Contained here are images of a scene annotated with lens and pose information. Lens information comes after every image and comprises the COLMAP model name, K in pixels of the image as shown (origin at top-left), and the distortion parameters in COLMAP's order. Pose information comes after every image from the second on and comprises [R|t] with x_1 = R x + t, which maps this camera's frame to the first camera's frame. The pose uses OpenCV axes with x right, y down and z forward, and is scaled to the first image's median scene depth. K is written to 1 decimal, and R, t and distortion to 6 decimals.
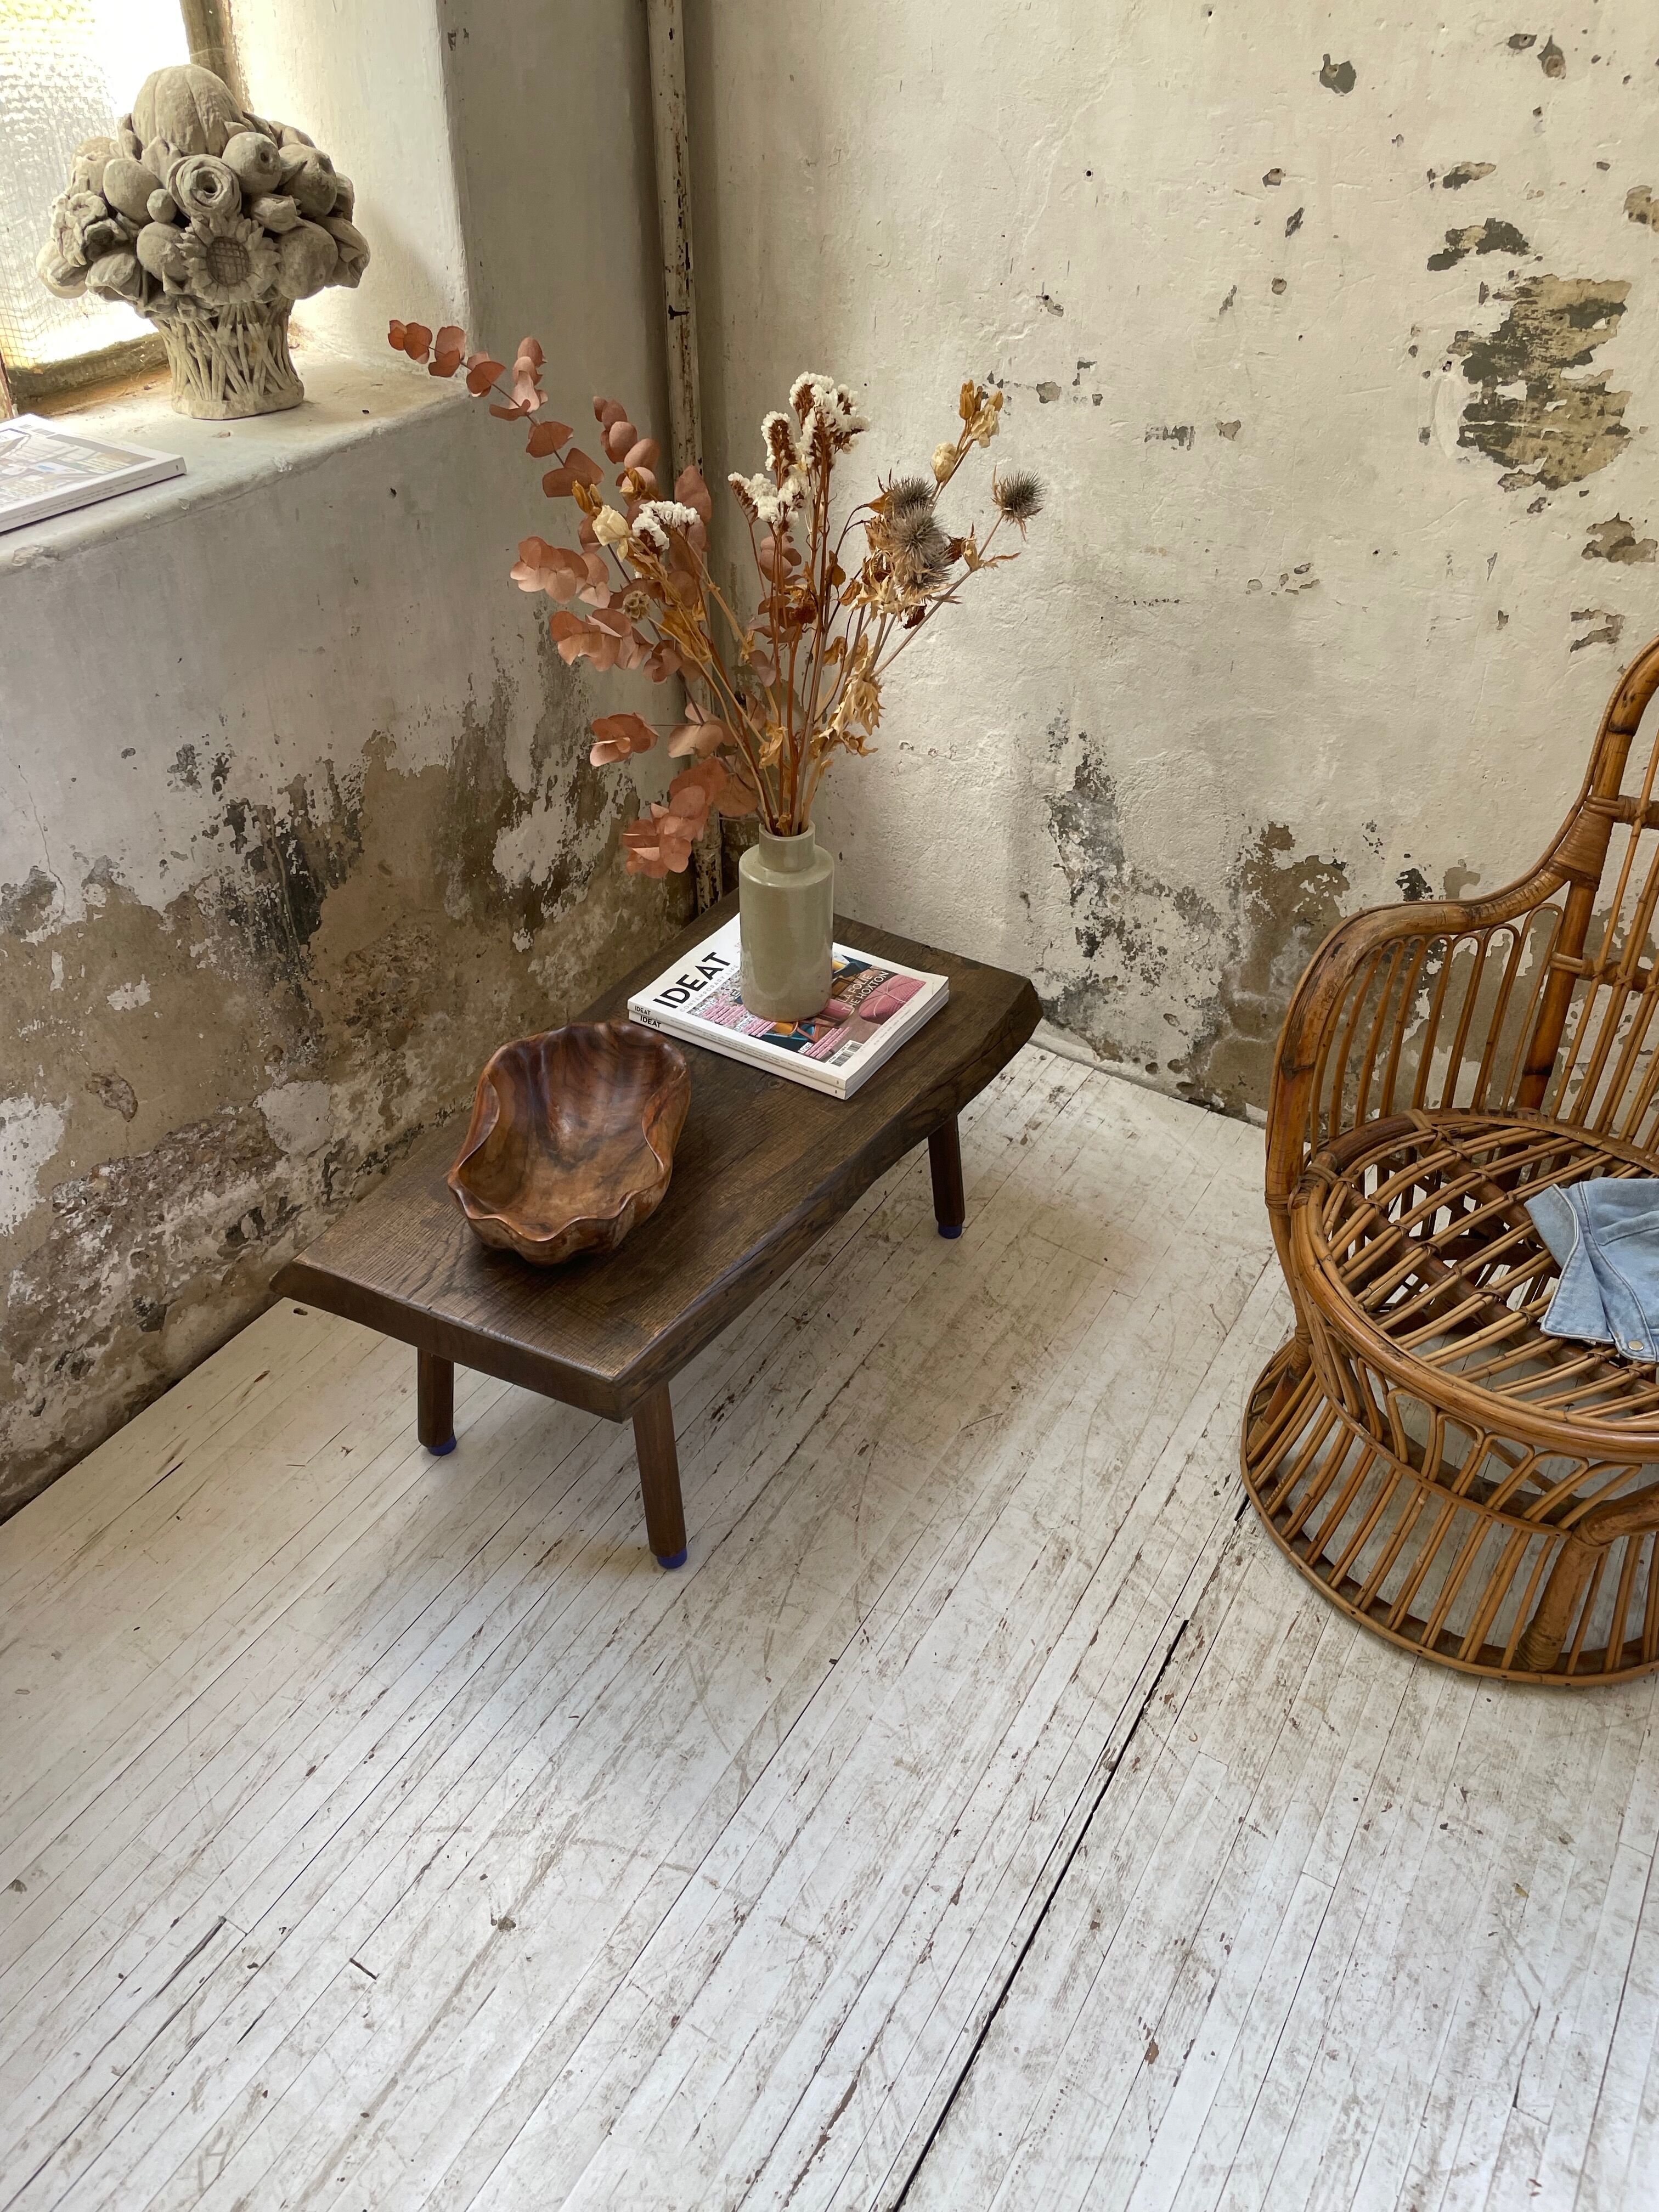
lens RADIAL K [[1682.6, 0, 827.7], [0, 1682.6, 1079.6], [0, 0, 1]] dist [0.088760, -0.126584]
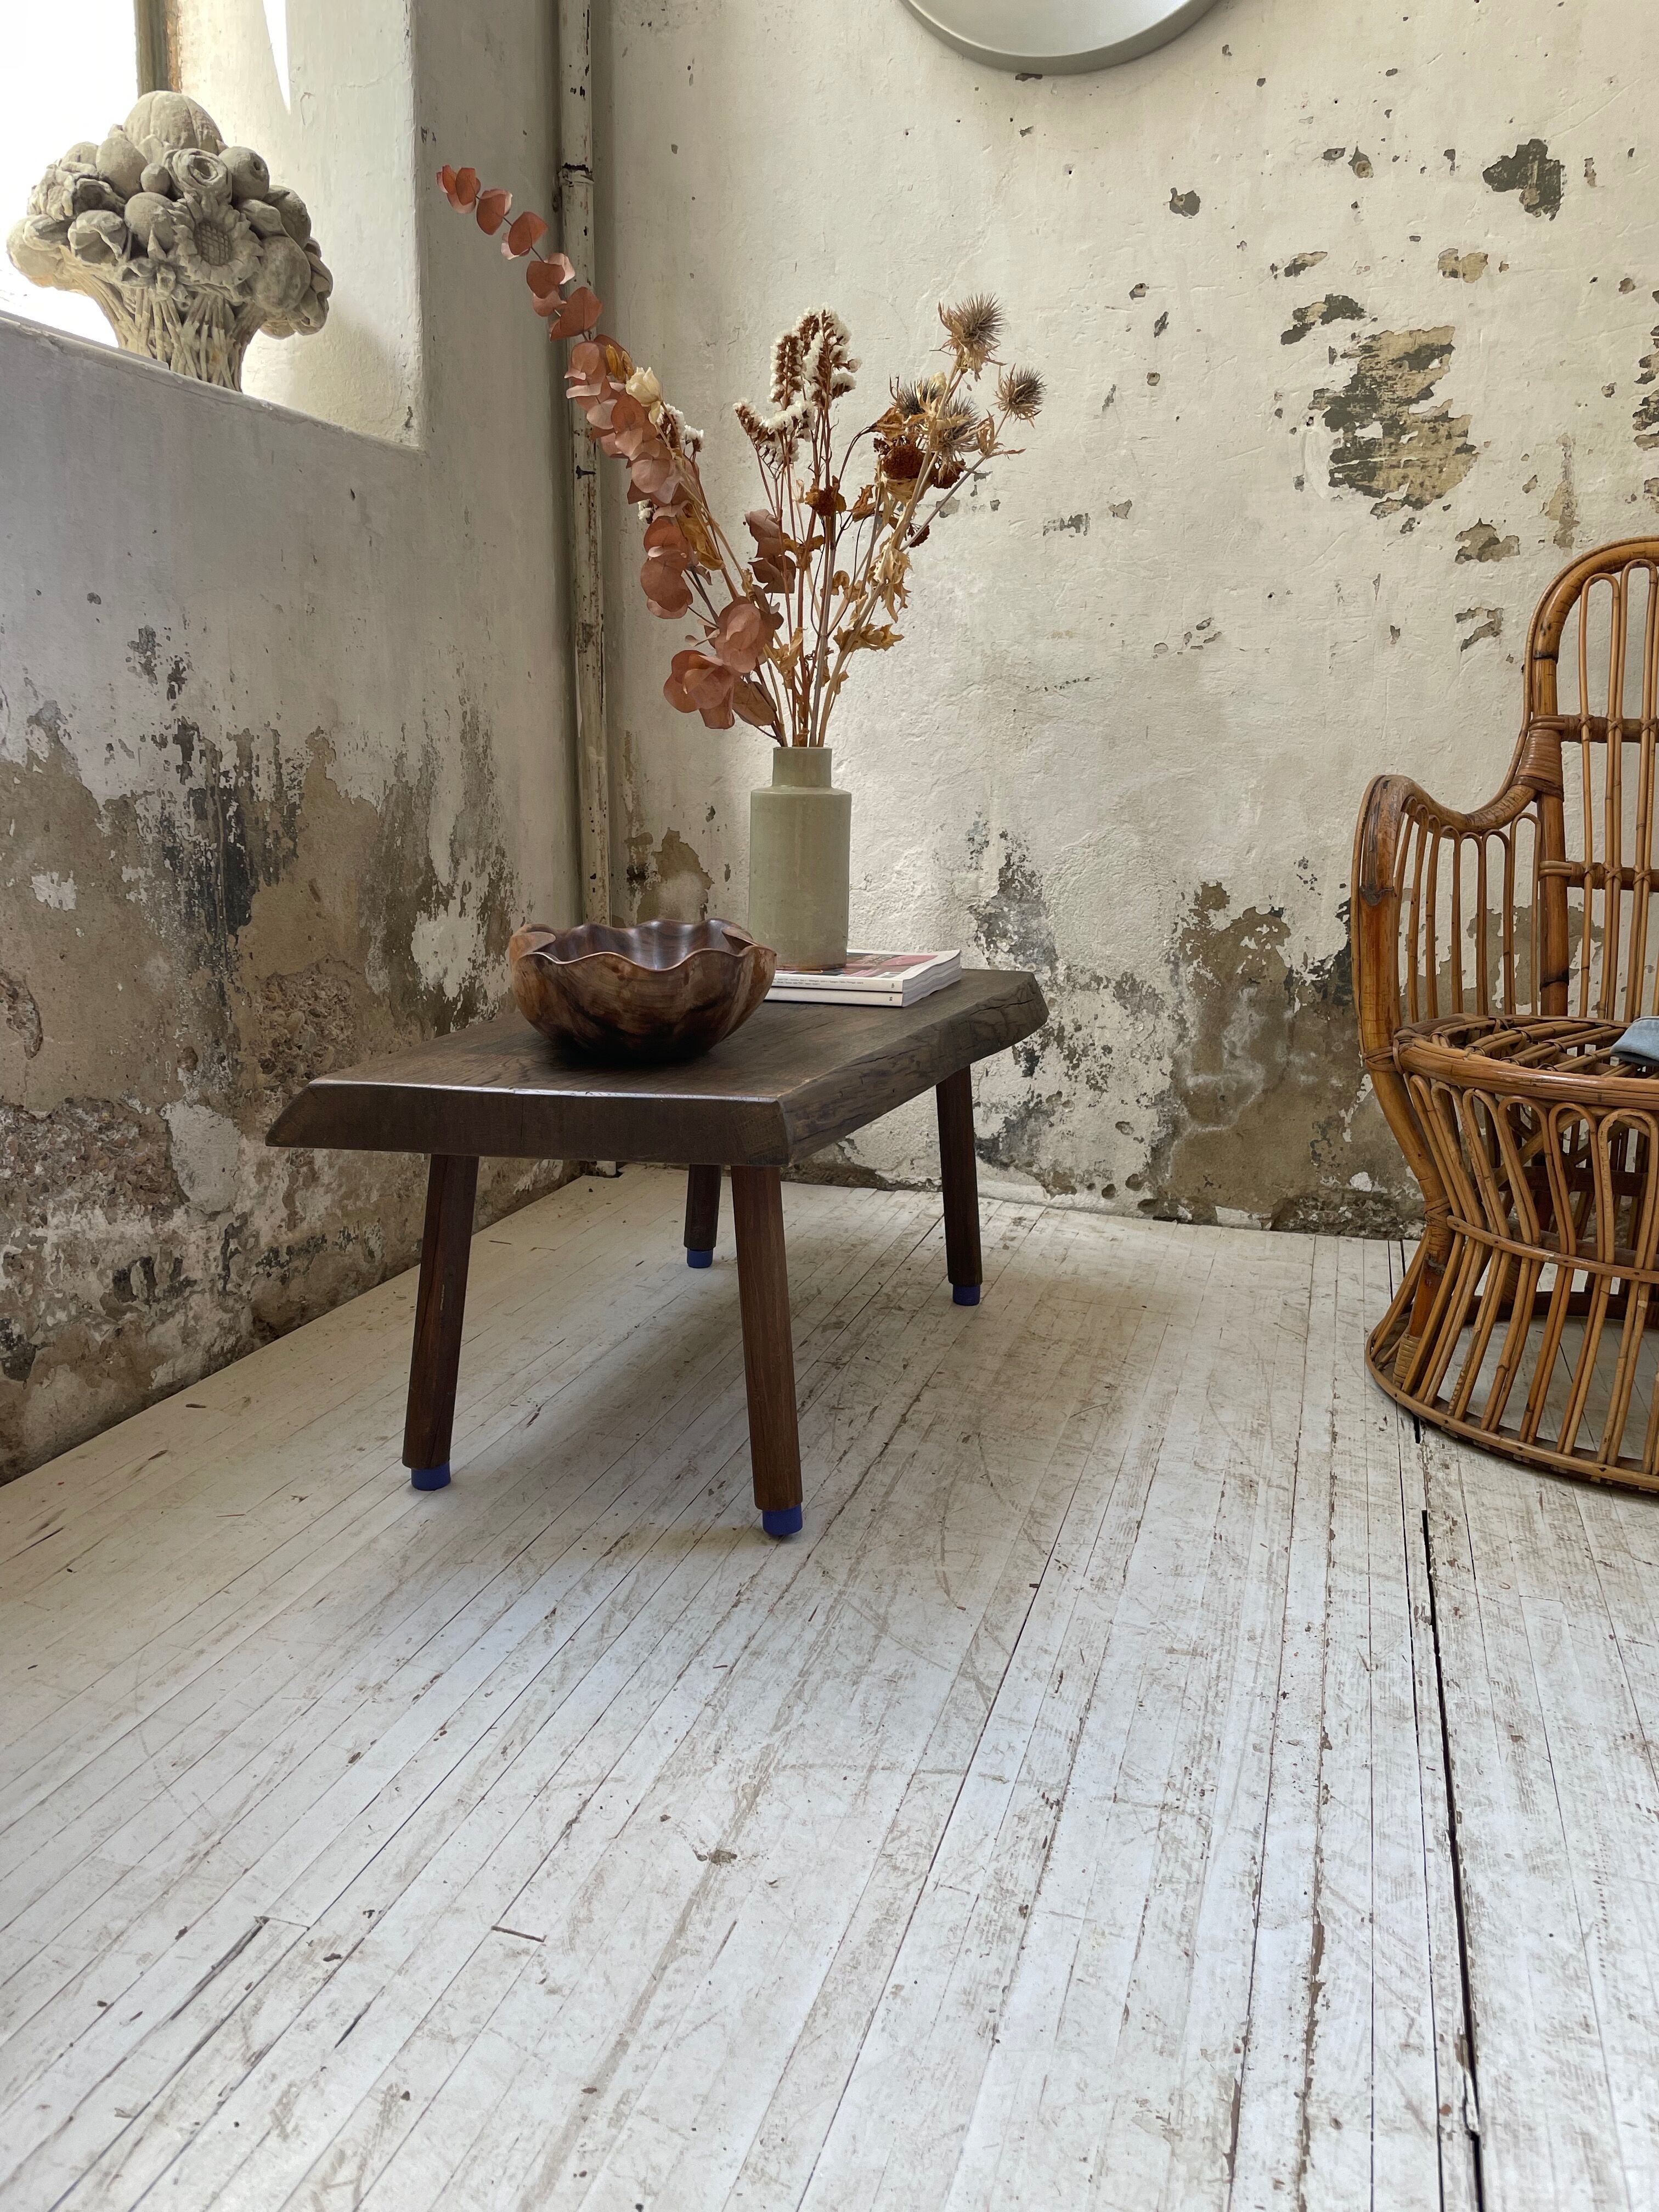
lens RADIAL K [[1682.6, 0, 840.1], [0, 1682.6, 1081.5], [0, 0, 1]] dist [0.088760, -0.126584]
pose [[0.970213, -0.038823, 0.239122, -0.218322], [0.138370, 0.899026, -0.415460, 0.382346], [-0.198848, 0.436172, 0.877618, 0.220329]]
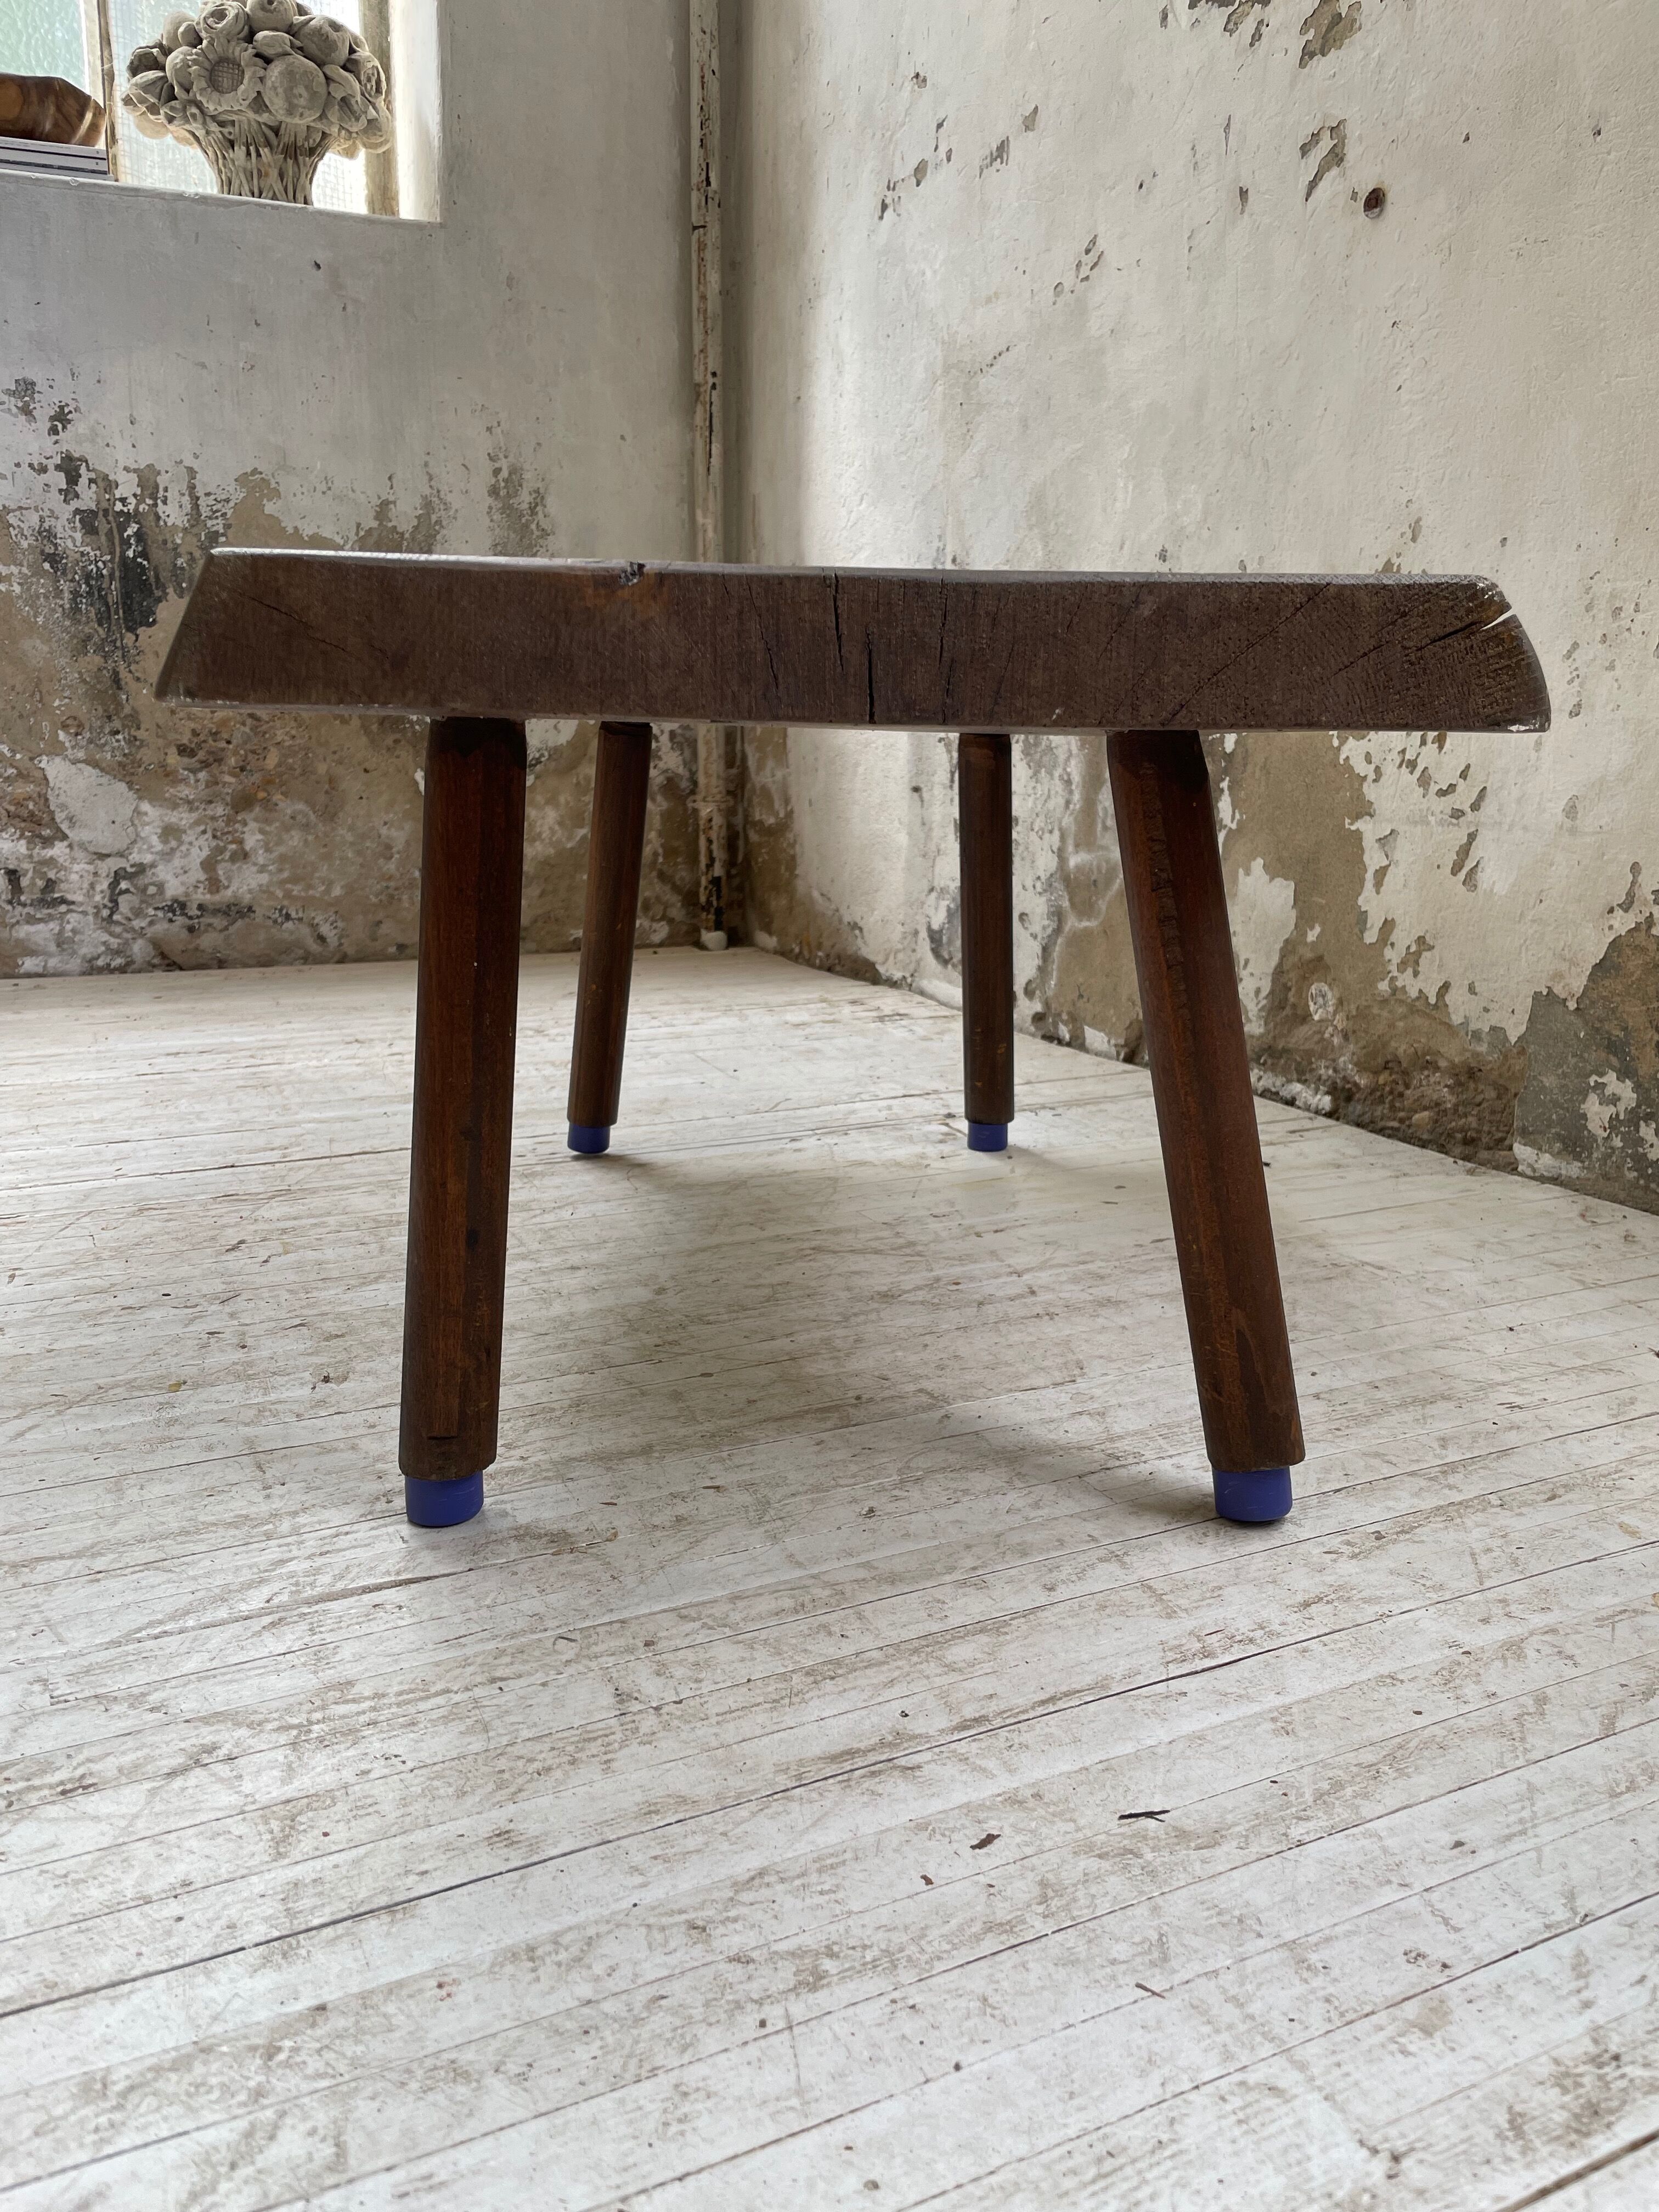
lens RADIAL K [[1682.6, 0, 844.4], [0, 1682.6, 1115.0], [0, 0, 1]] dist [0.088760, -0.126584]
pose [[0.843149, 0.119510, -0.524229, 0.667604], [-0.325329, 0.889655, -0.320429, 0.387088], [0.428089, 0.440717, 0.788992, 0.475687]]
